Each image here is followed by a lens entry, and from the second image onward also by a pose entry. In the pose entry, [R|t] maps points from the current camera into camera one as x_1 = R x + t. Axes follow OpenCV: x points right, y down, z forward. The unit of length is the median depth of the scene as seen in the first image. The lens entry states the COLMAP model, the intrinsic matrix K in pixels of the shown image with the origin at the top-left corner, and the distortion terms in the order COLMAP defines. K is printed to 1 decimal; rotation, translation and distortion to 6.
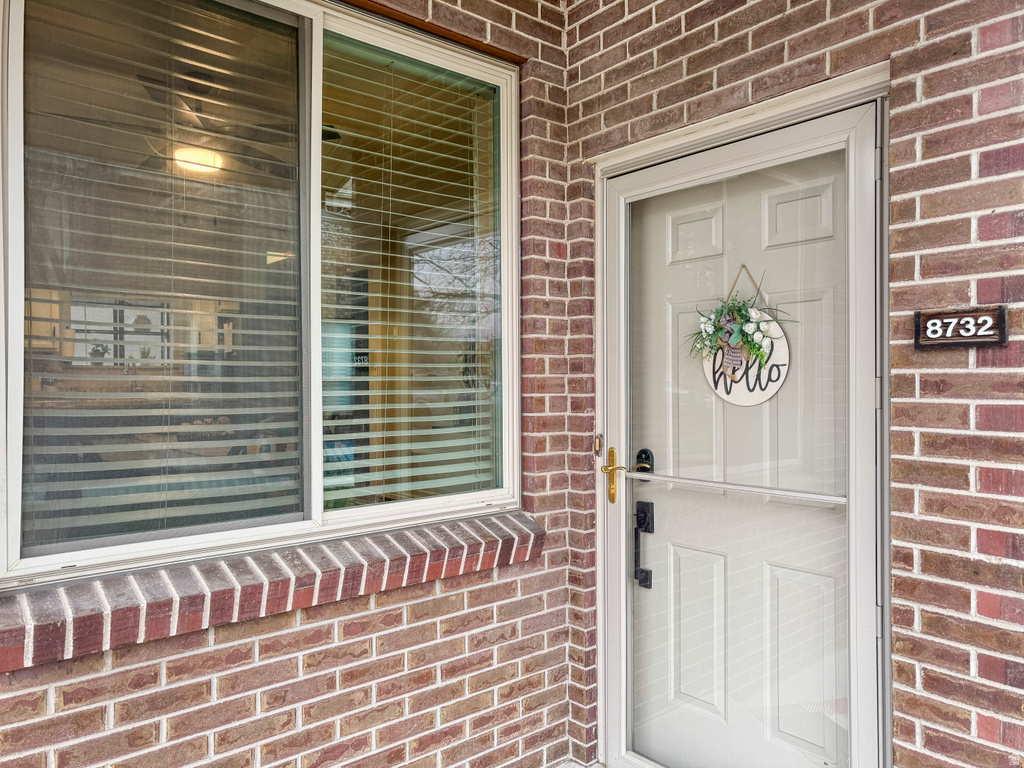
lens RADIAL K [[721.2, 0, 517.1], [0, 721.2, 382.6], [0, 0, 1]] dist [0.009539, -0.002775]
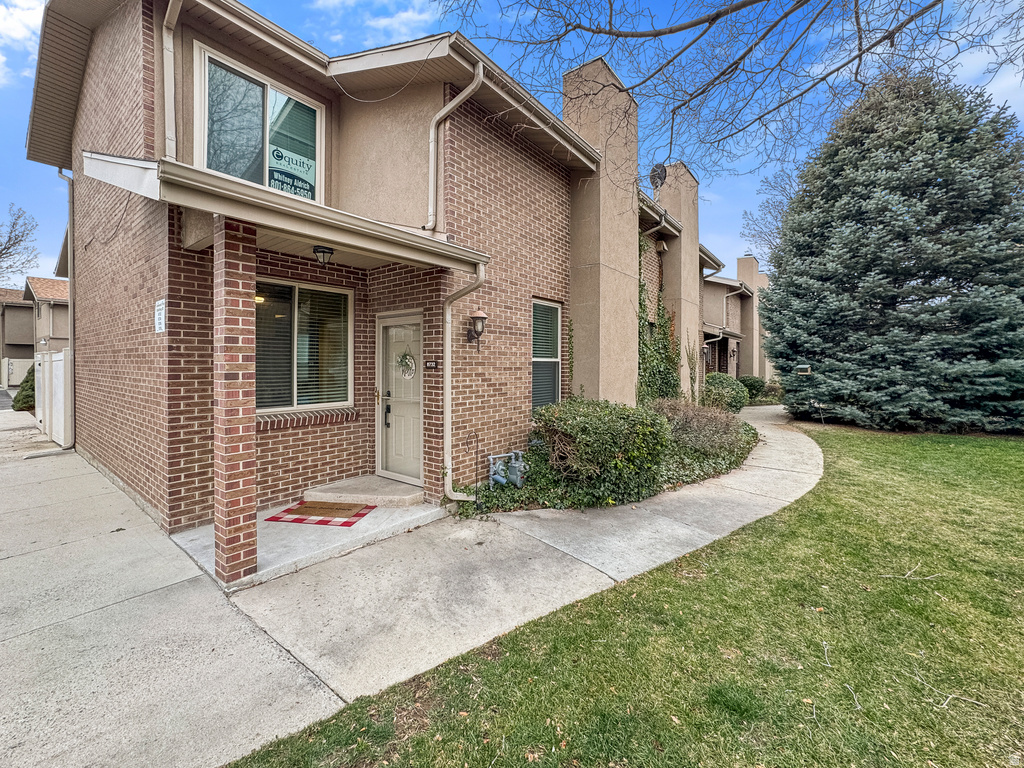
lens RADIAL K [[421.3, 0, 504.5], [0, 421.3, 363.1], [0, 0, 1]] dist [-0.018444, 0.003430]
pose [[0.982936, 0.007002, 0.183816, 0.380142], [-0.006954, 0.999975, -0.000906, -0.056600], [-0.183818, -0.000388, 0.982960, -1.313998]]
